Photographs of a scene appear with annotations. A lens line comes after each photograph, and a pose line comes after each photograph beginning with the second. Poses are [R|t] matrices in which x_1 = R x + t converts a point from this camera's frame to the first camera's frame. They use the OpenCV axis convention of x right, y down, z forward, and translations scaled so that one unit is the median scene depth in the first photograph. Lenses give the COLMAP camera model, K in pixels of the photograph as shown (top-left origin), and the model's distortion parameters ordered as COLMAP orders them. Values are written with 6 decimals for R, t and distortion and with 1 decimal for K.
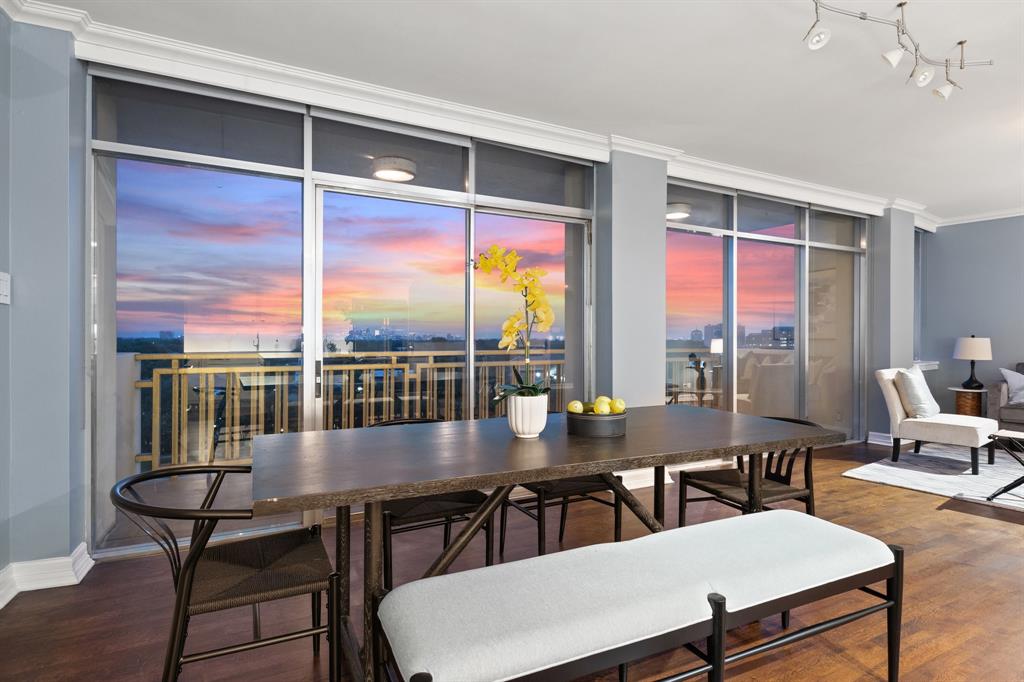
lens RADIAL K [[511.4, 0, 512.0], [0, 511.4, 341.0], [0, 0, 1]] dist [-0.011443, 0.000284]
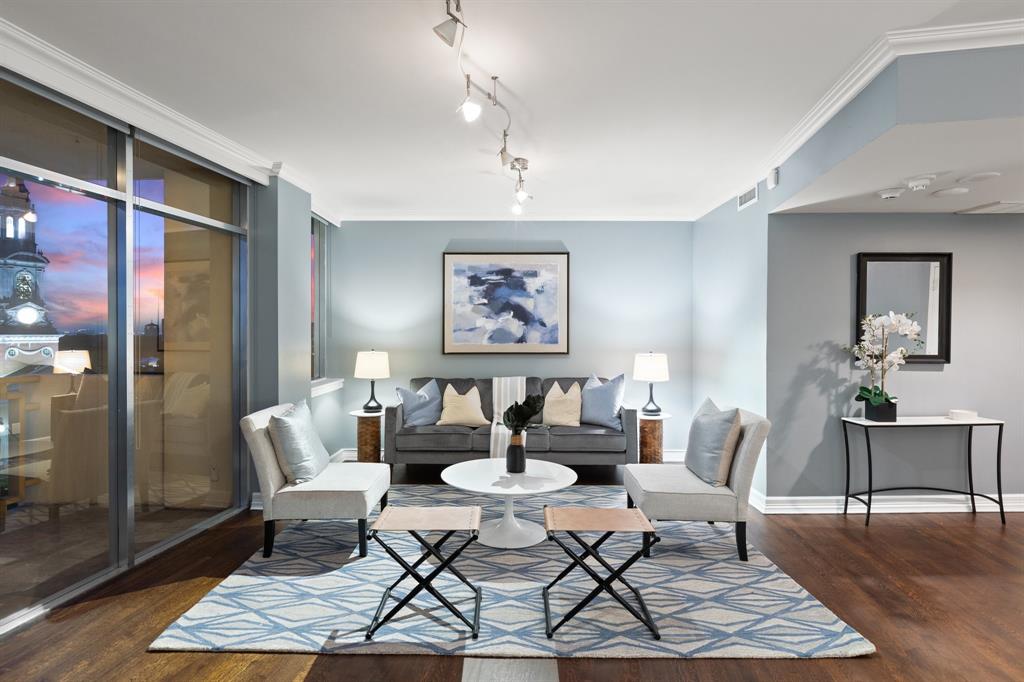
lens RADIAL K [[511.4, 0, 512.0], [0, 511.4, 341.0], [0, 0, 1]] dist [-0.011443, 0.000284]
pose [[0.571589, -0.010349, 0.820475, 0.357725], [0.000525, 0.999925, 0.012248, -0.041539], [-0.820540, -0.006570, 0.571551, 0.331928]]
